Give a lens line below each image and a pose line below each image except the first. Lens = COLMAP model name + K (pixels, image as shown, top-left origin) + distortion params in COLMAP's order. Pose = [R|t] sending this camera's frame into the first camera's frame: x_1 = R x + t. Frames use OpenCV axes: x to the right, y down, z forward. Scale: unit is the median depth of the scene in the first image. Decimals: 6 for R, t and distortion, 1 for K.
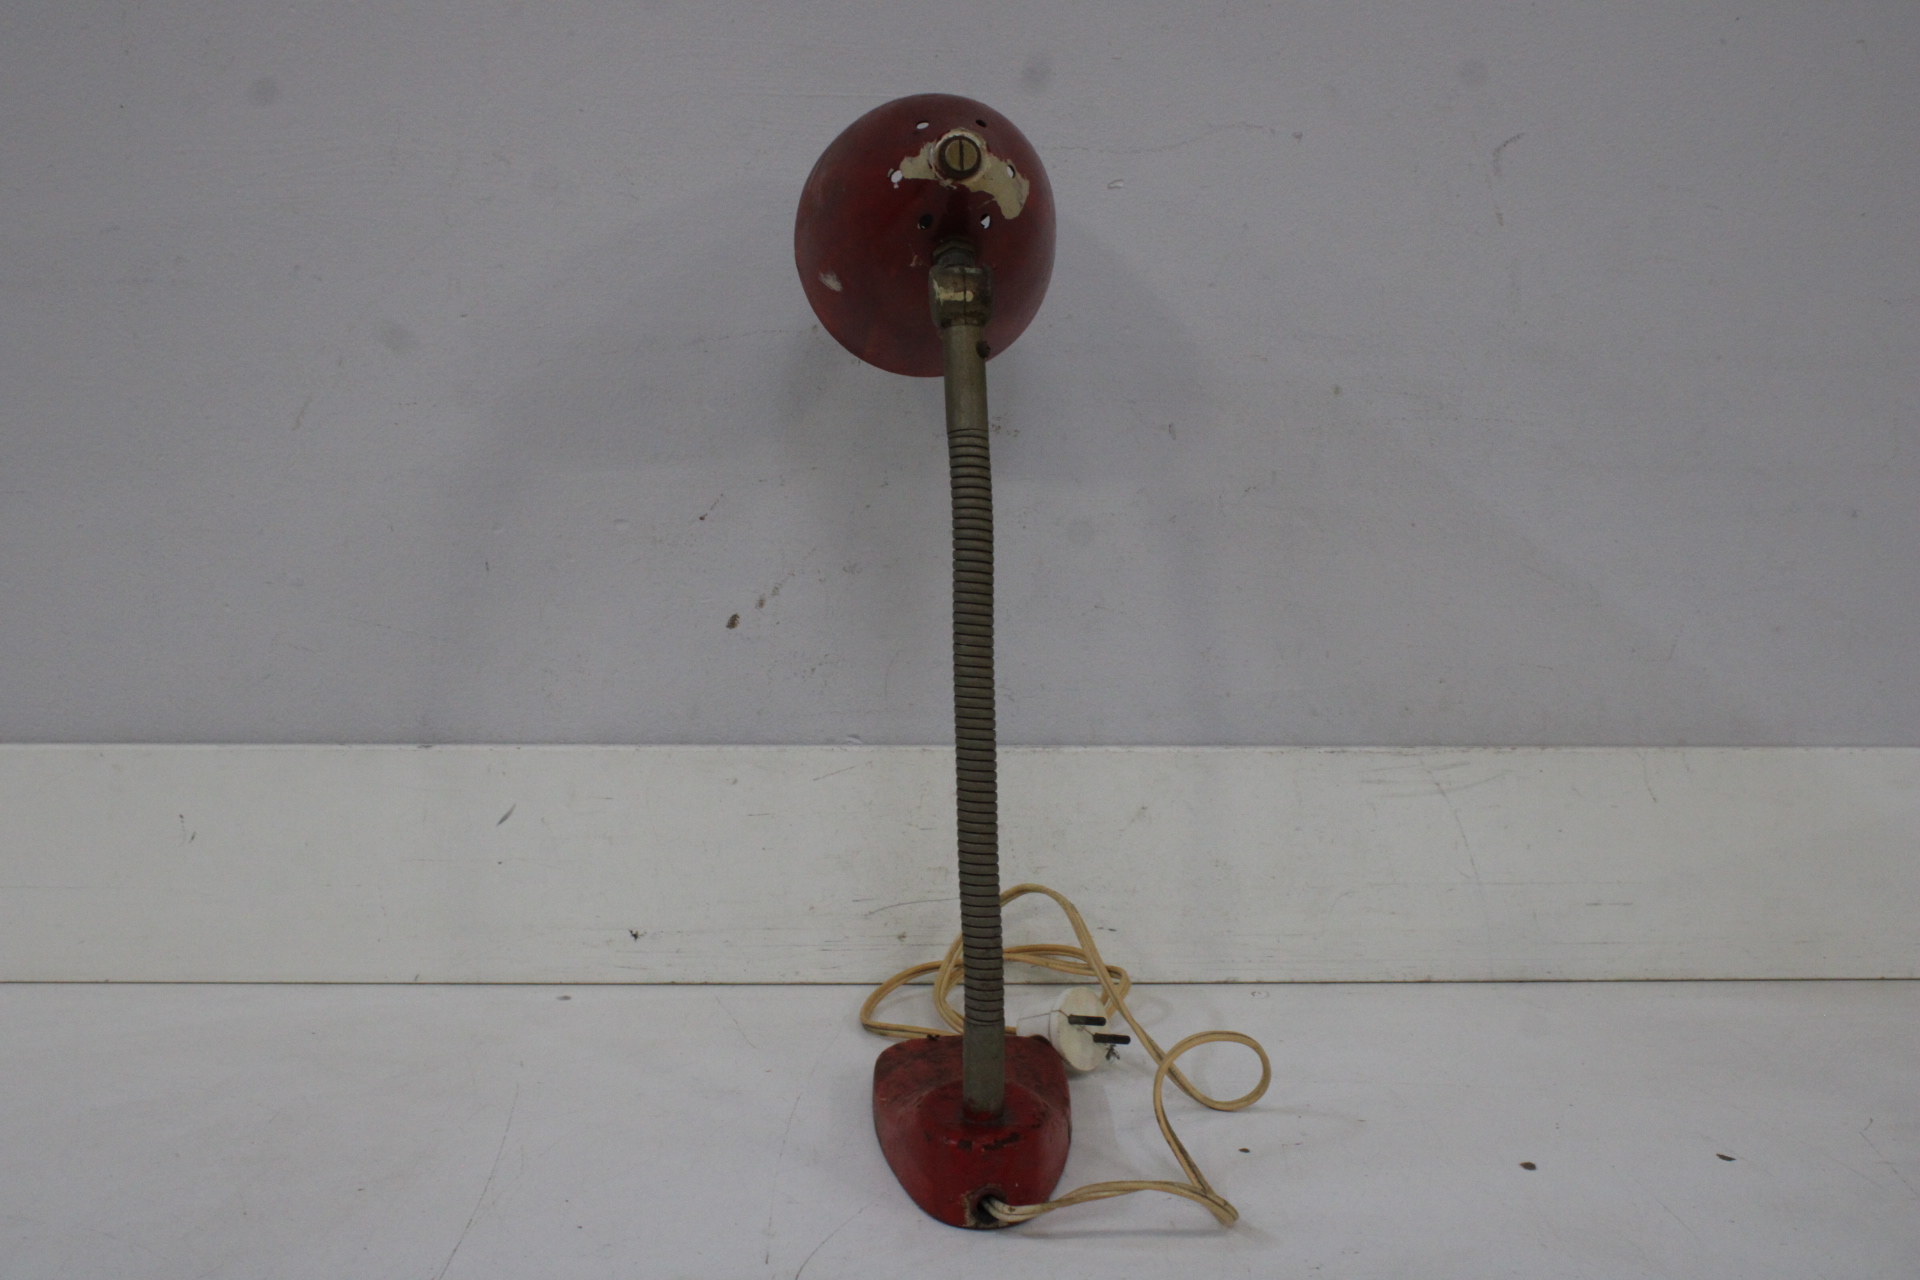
lens RADIAL K [[2289.4, 0, 956.0], [0, 2289.4, 627.7], [0, 0, 1]] dist [-0.076535, 0.000000]
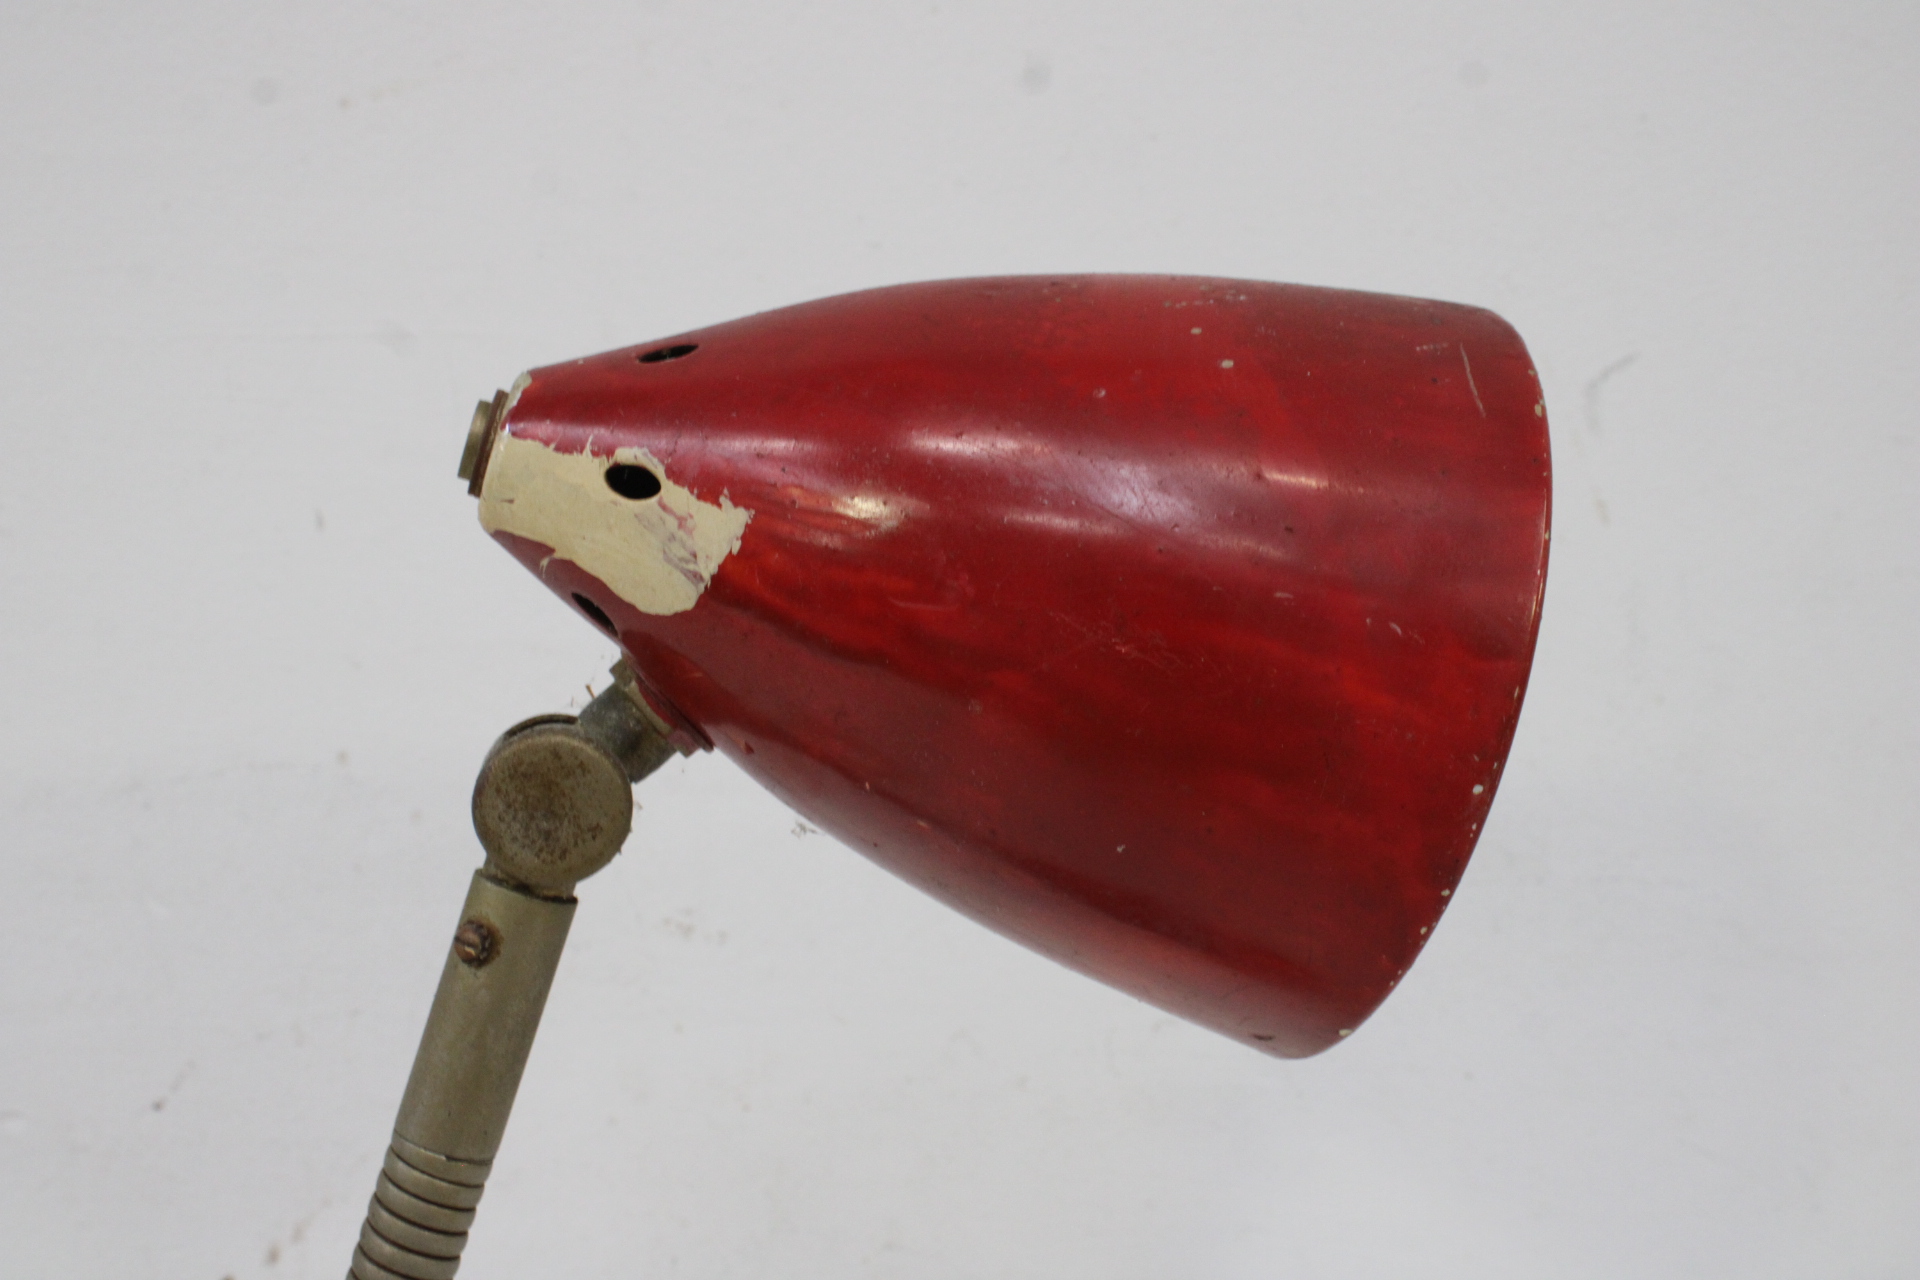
lens RADIAL K [[2289.4, 0, 1040.6], [0, 2289.4, 613.5], [0, 0, 1]] dist [-0.076535, 0.000000]
pose [[0.999218, -0.032534, -0.022466, 0.114413], [0.029671, 0.992600, -0.117747, -0.094007], [0.026131, 0.116988, 0.992790, 0.451821]]
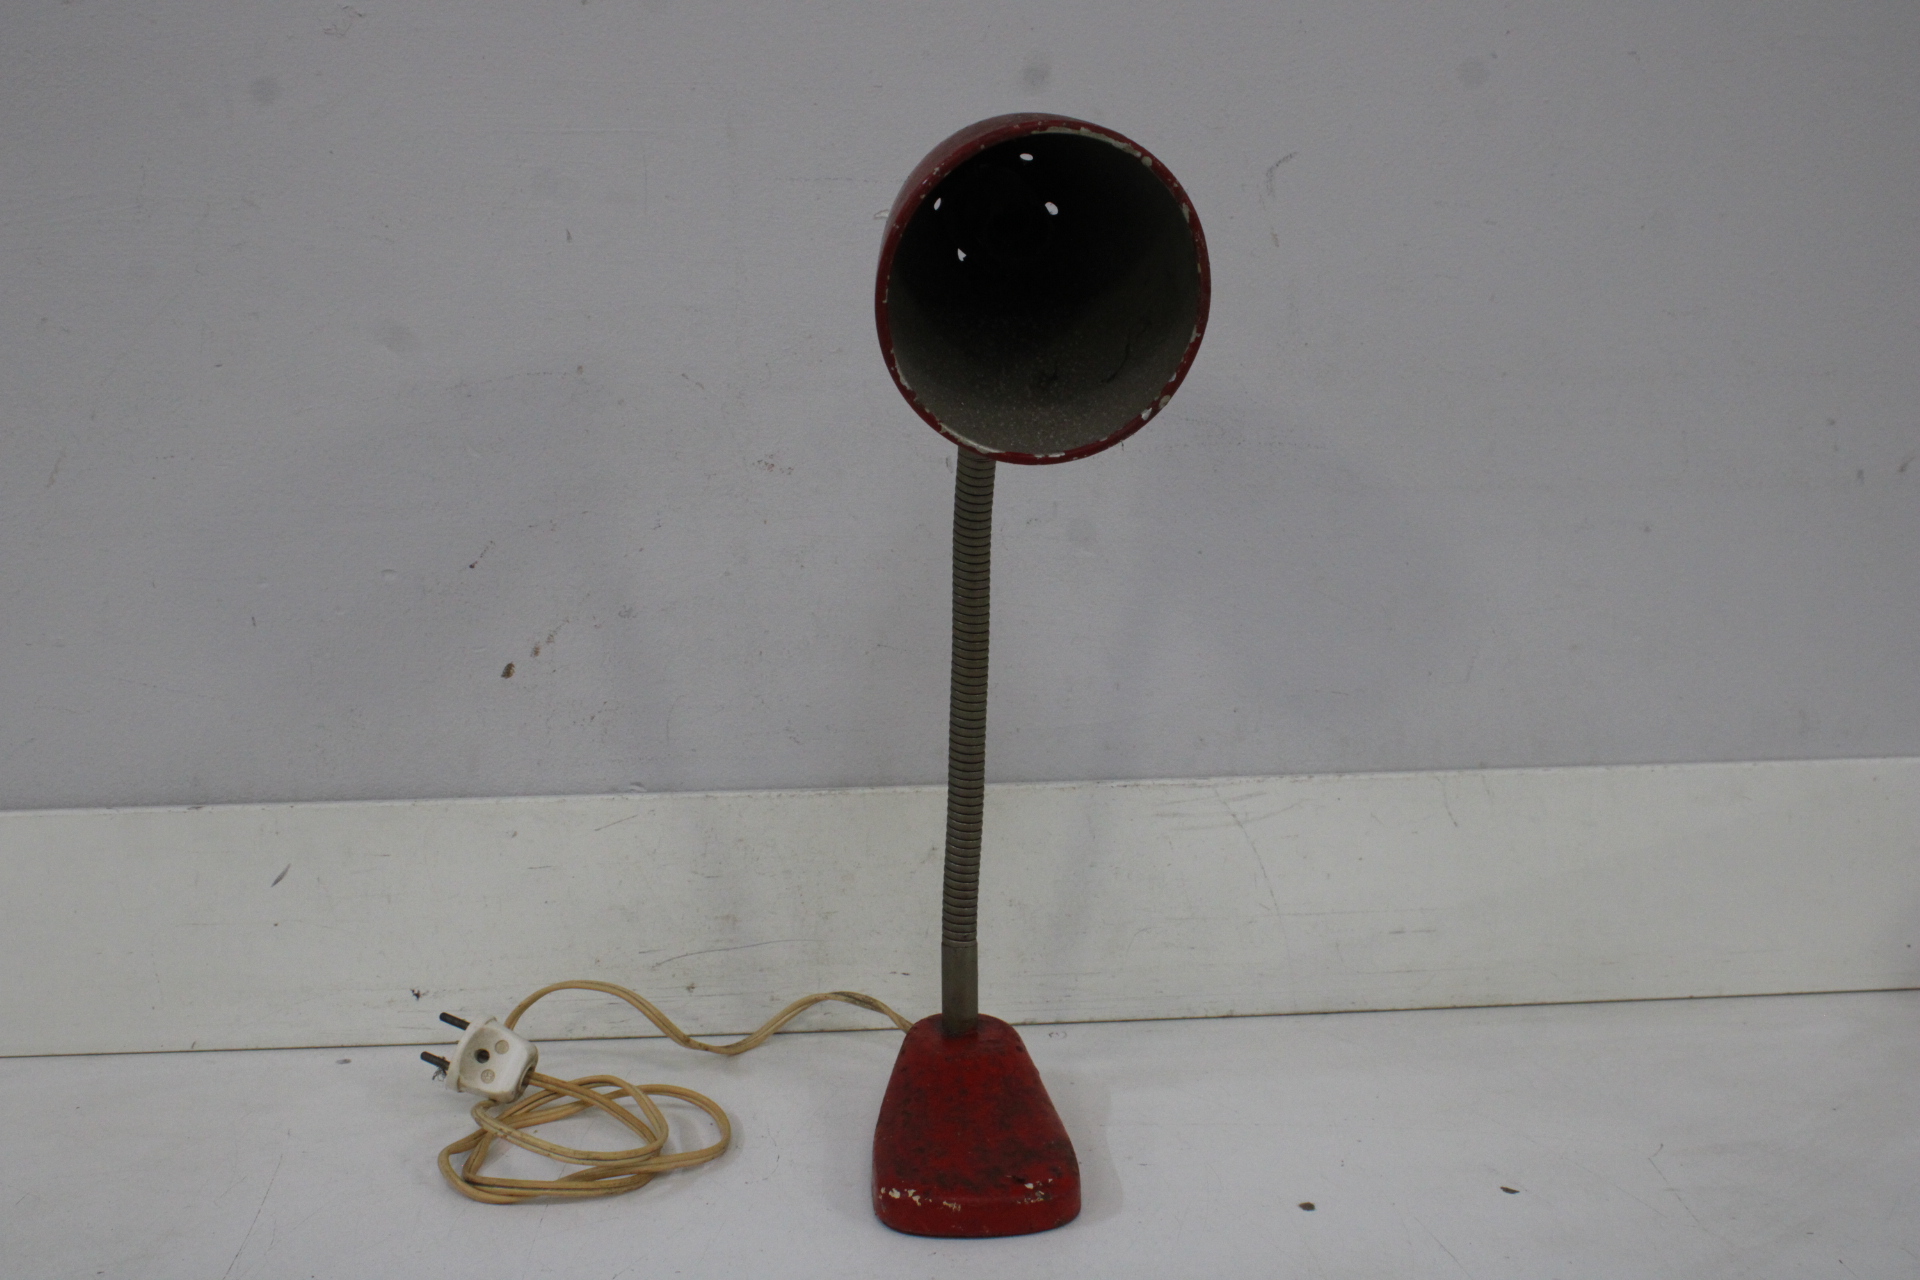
lens RADIAL K [[2289.4, 0, 970.7], [0, 2289.4, 638.6], [0, 0, 1]] dist [-0.076535, 0.000000]
pose [[0.998963, -0.028364, 0.035603, 0.065592], [0.028603, 0.999572, -0.006197, -0.004719], [-0.035412, 0.007209, 0.999347, 0.018221]]
